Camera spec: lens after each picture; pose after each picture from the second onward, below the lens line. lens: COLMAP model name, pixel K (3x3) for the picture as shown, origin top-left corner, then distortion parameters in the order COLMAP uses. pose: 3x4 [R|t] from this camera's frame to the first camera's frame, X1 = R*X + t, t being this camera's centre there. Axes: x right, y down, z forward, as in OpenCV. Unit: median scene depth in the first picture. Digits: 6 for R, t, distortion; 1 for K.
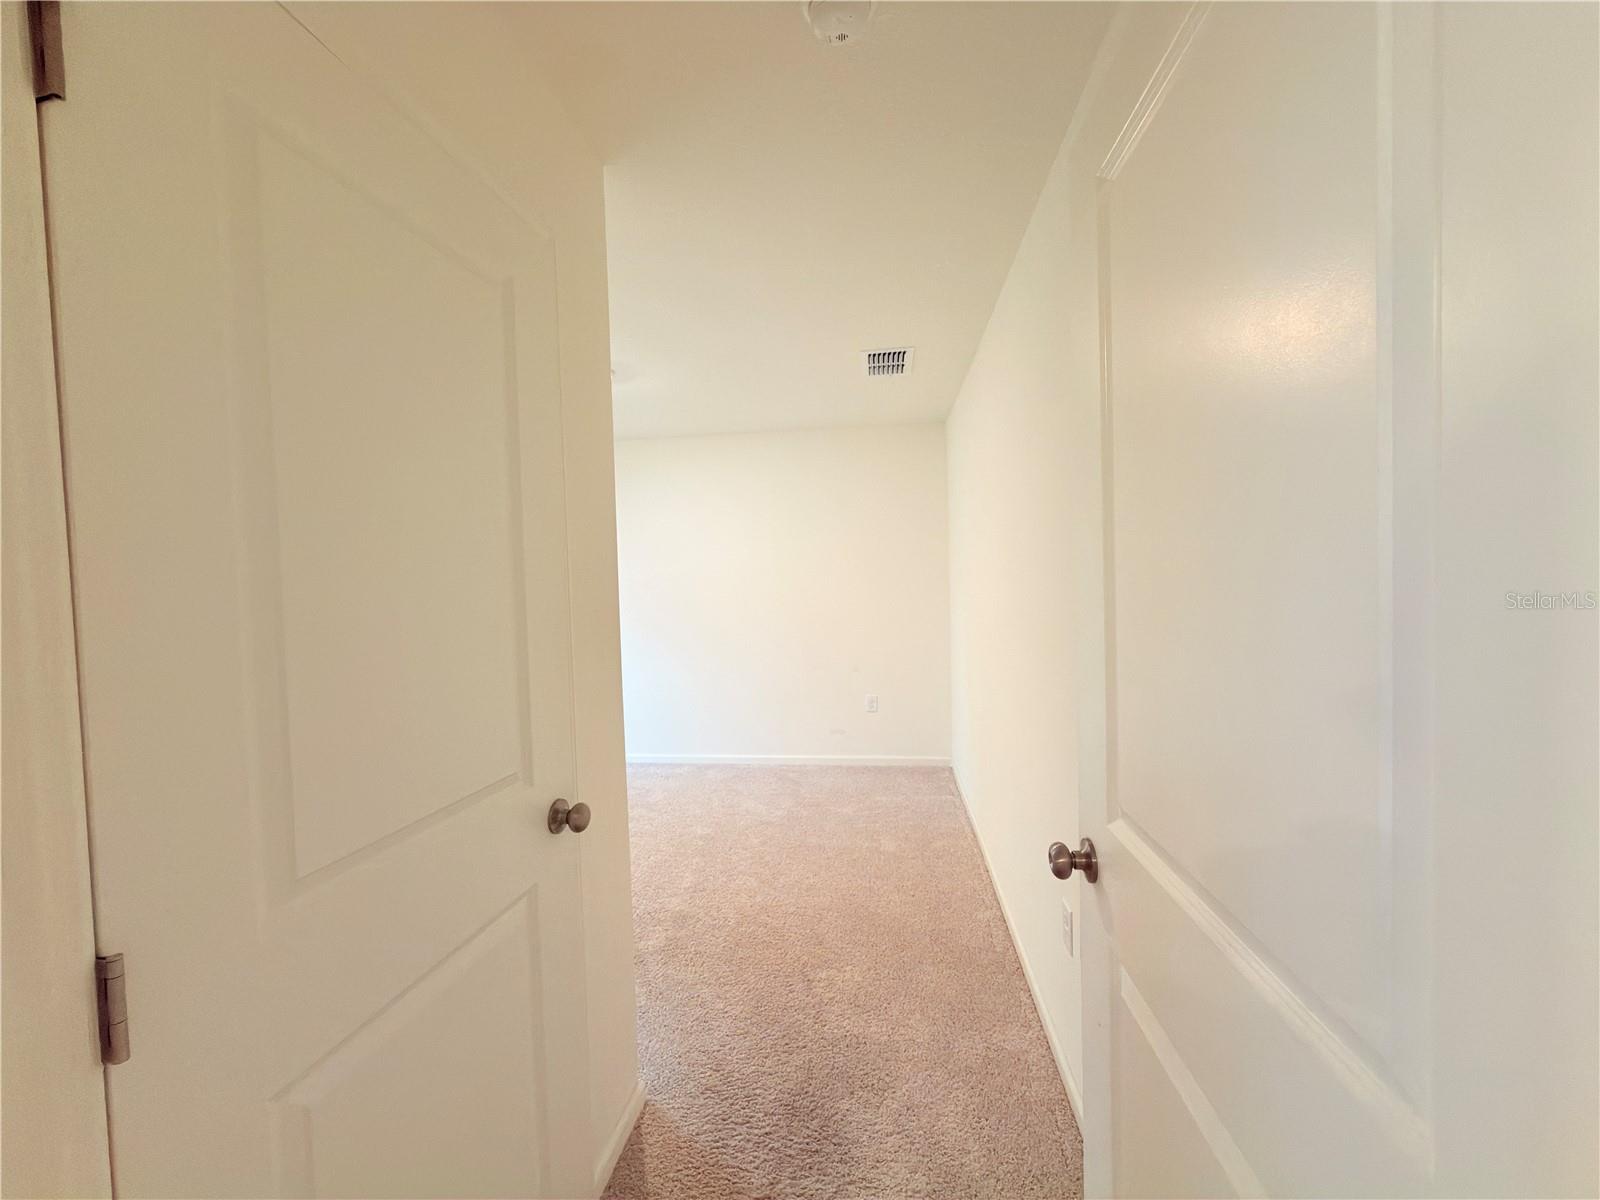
lens RADIAL K [[634.1, 0, 798.1], [0, 634.1, 607.5], [0, 0, 1]] dist [0.004426, 0.000178]
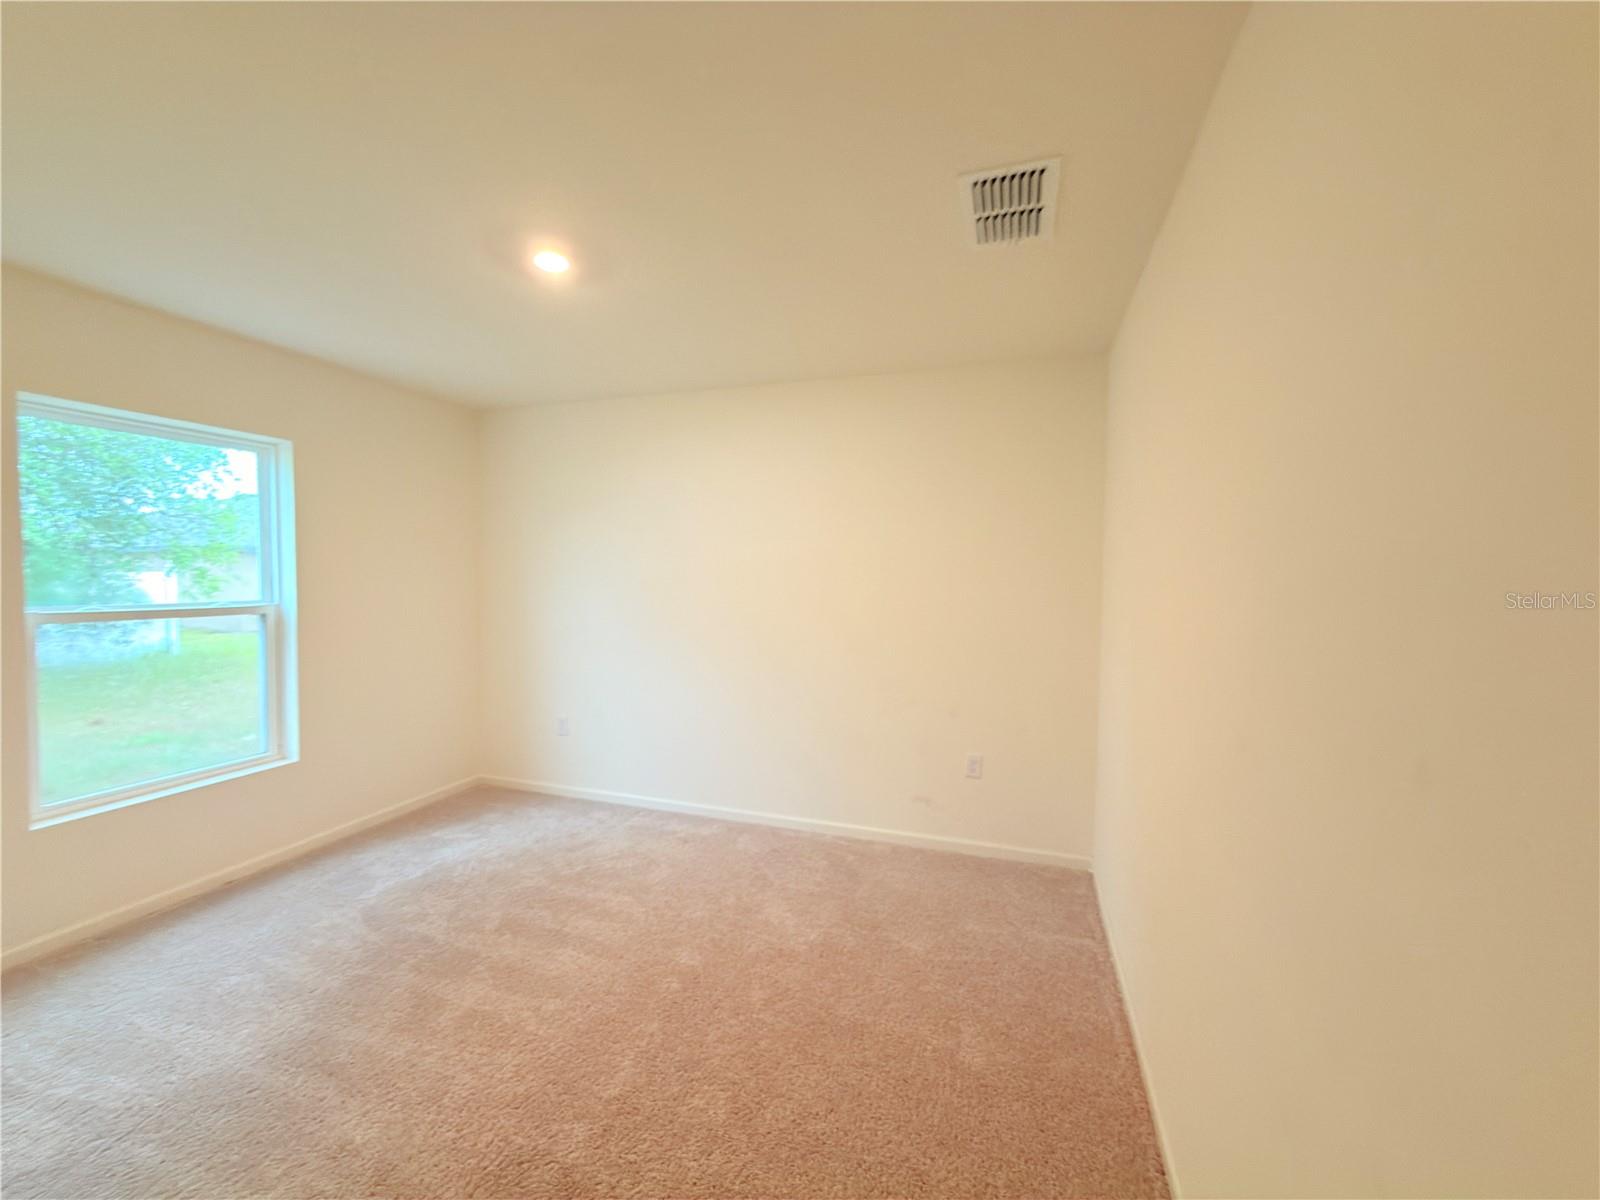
lens RADIAL K [[634.1, 0, 799.5], [0, 634.1, 603.1], [0, 0, 1]] dist [0.004426, 0.000178]
pose [[0.979608, 0.049447, -0.194738, 0.063924], [-0.049737, 0.998757, 0.003406, -0.023646], [0.194664, 0.006349, 0.980849, 0.314663]]
